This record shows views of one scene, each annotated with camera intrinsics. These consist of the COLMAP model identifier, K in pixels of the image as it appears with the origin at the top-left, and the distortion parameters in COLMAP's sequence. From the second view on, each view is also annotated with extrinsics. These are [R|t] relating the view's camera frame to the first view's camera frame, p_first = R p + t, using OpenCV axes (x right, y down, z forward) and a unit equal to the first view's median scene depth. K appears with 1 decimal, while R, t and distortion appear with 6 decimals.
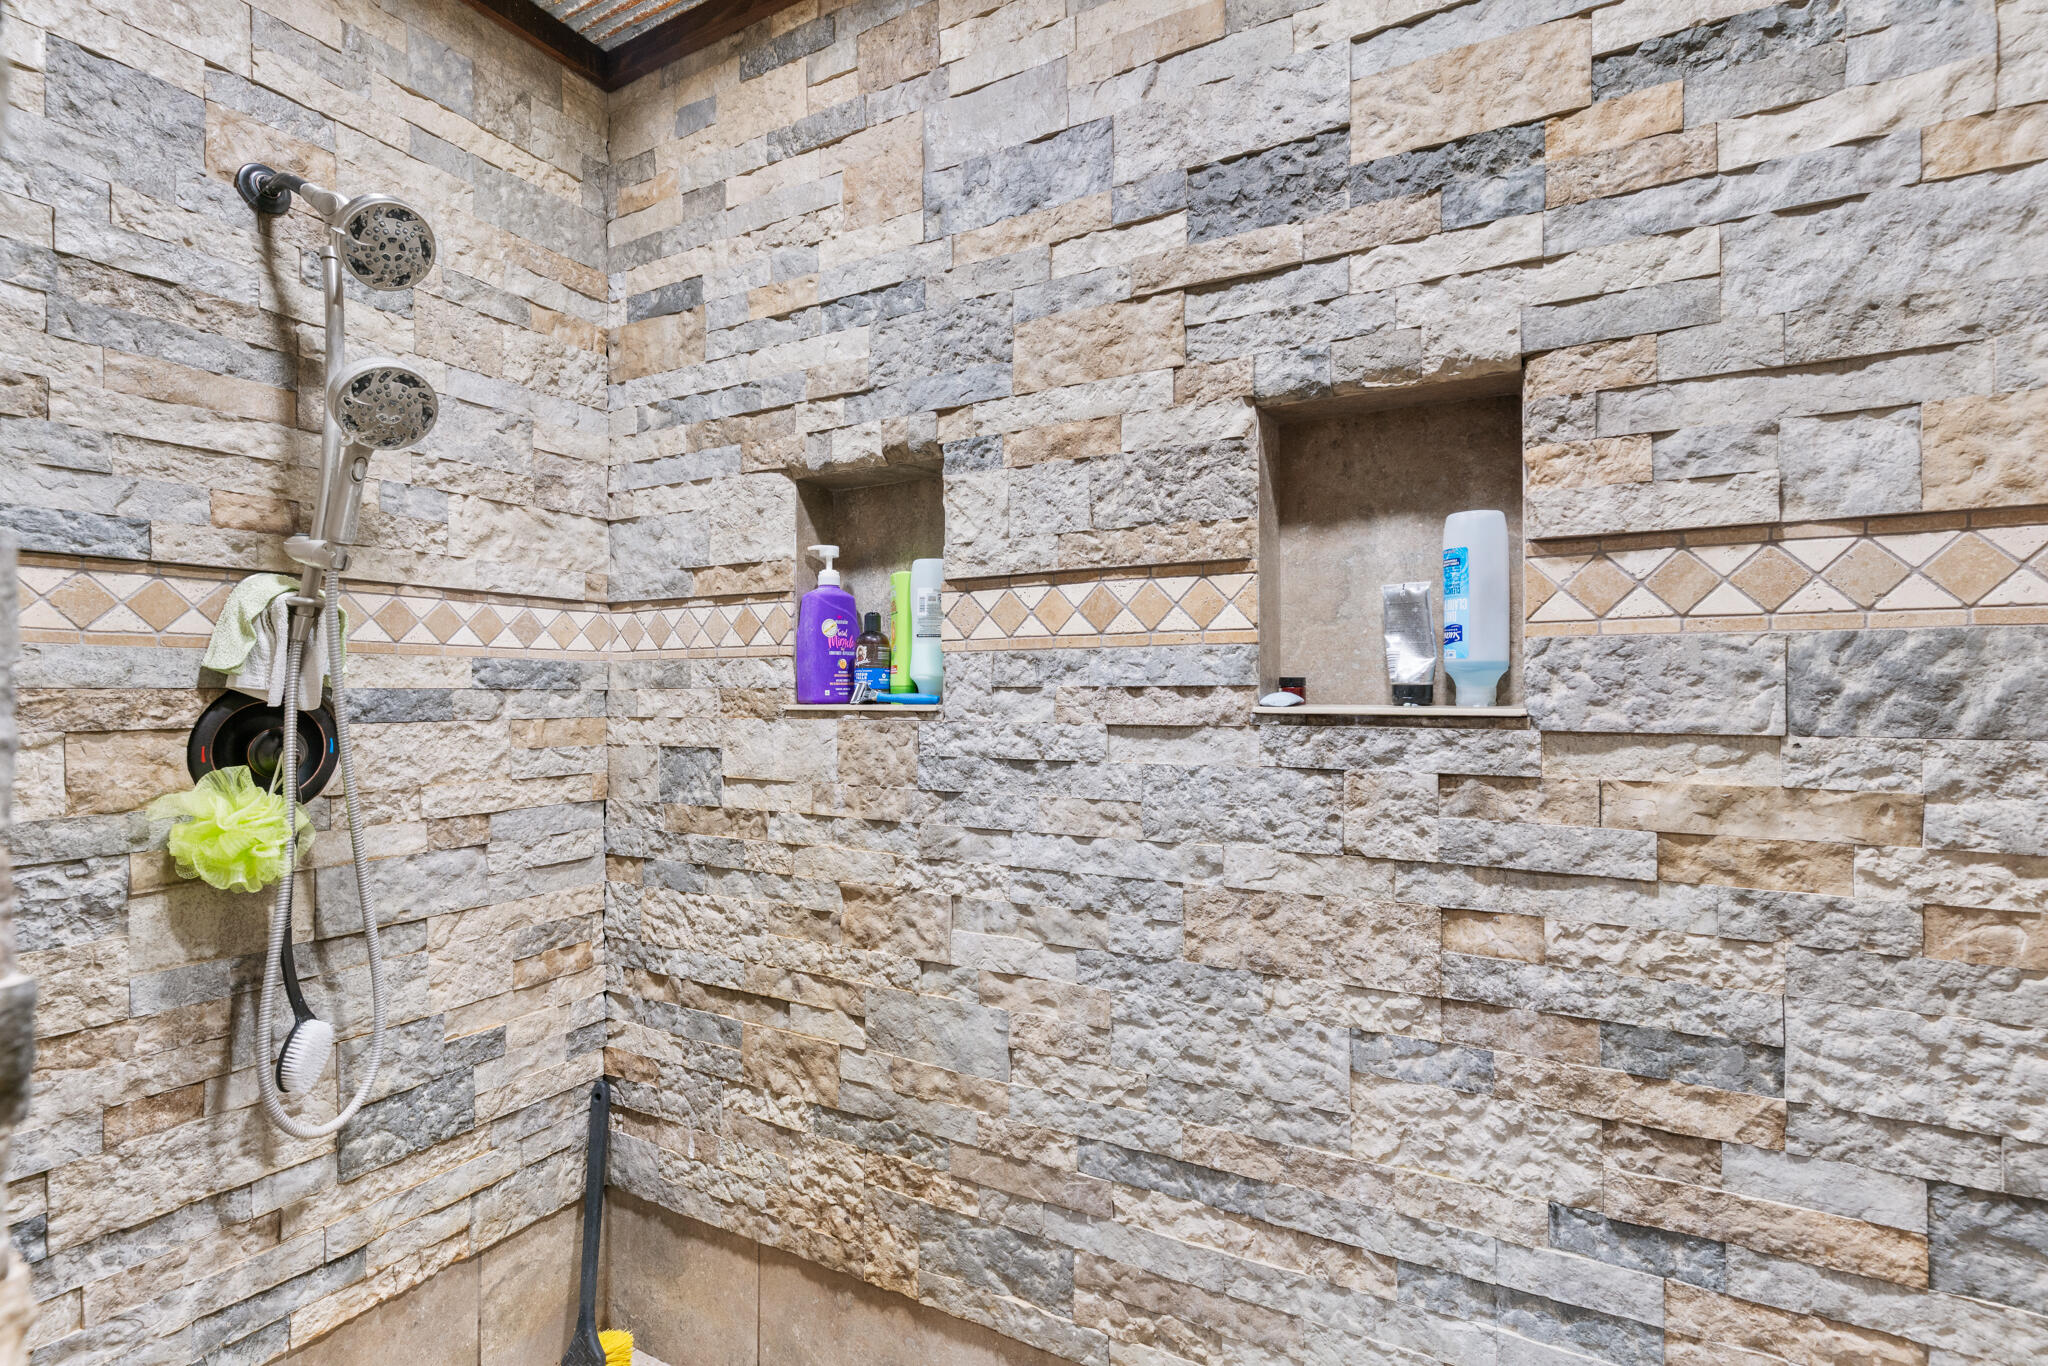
lens RADIAL K [[972.7, 0, 1026.2], [0, 972.7, 684.6], [0, 0, 1]] dist [0.002814, -0.000723]
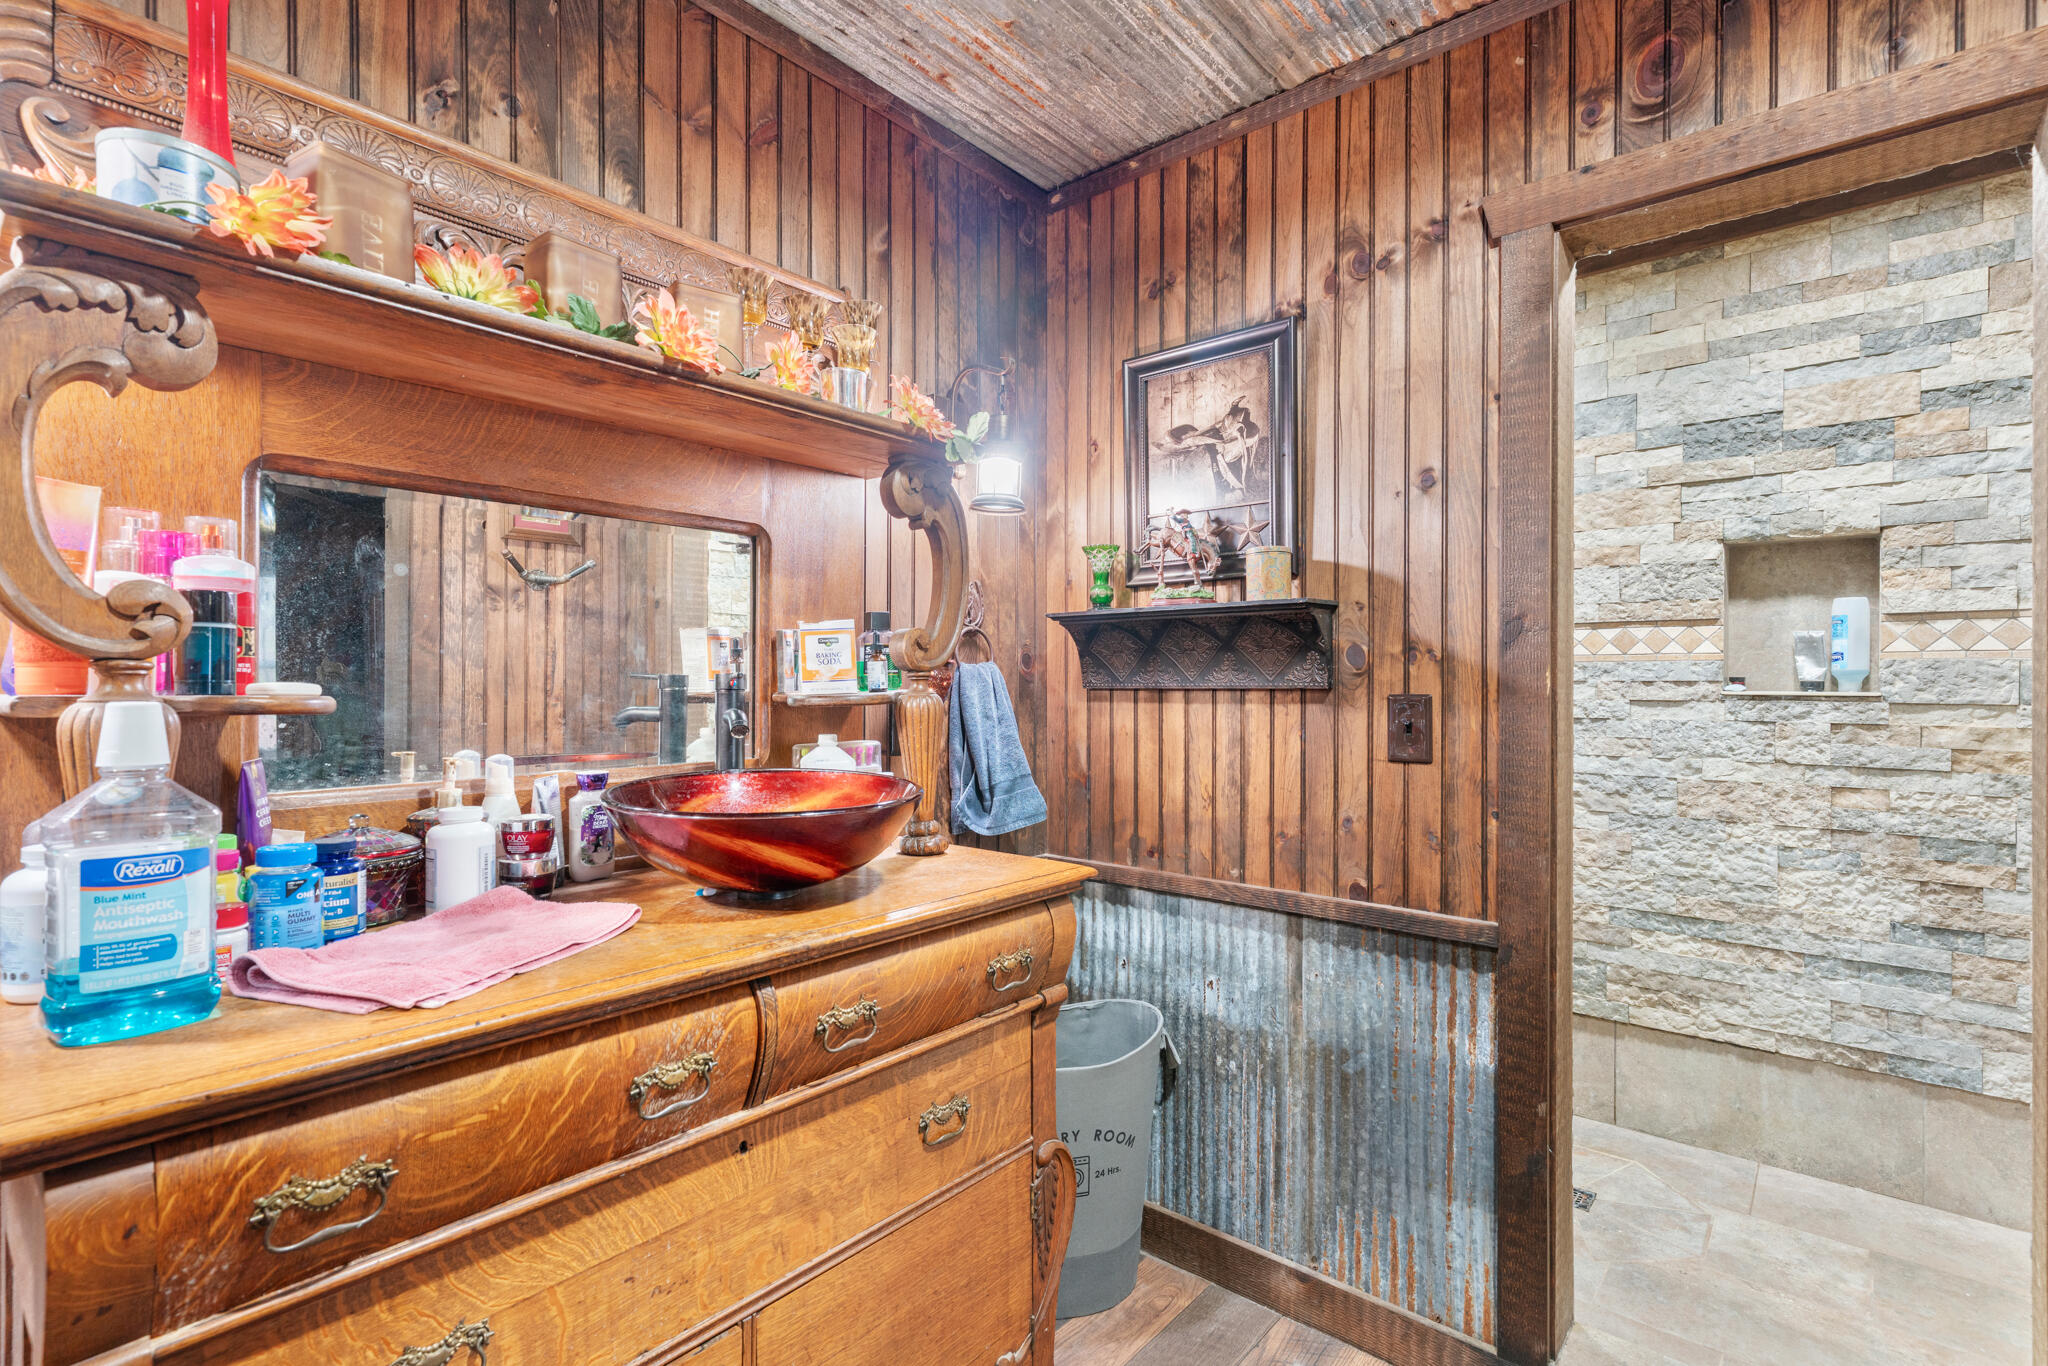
lens RADIAL K [[972.7, 0, 1015.0], [0, 972.7, 684.2], [0, 0, 1]] dist [0.002814, -0.000723]
pose [[0.973127, 0.007426, -0.230151, -0.785294], [-0.005813, 0.999954, 0.007686, 0.000801], [0.230197, -0.006141, 0.973125, -1.413932]]
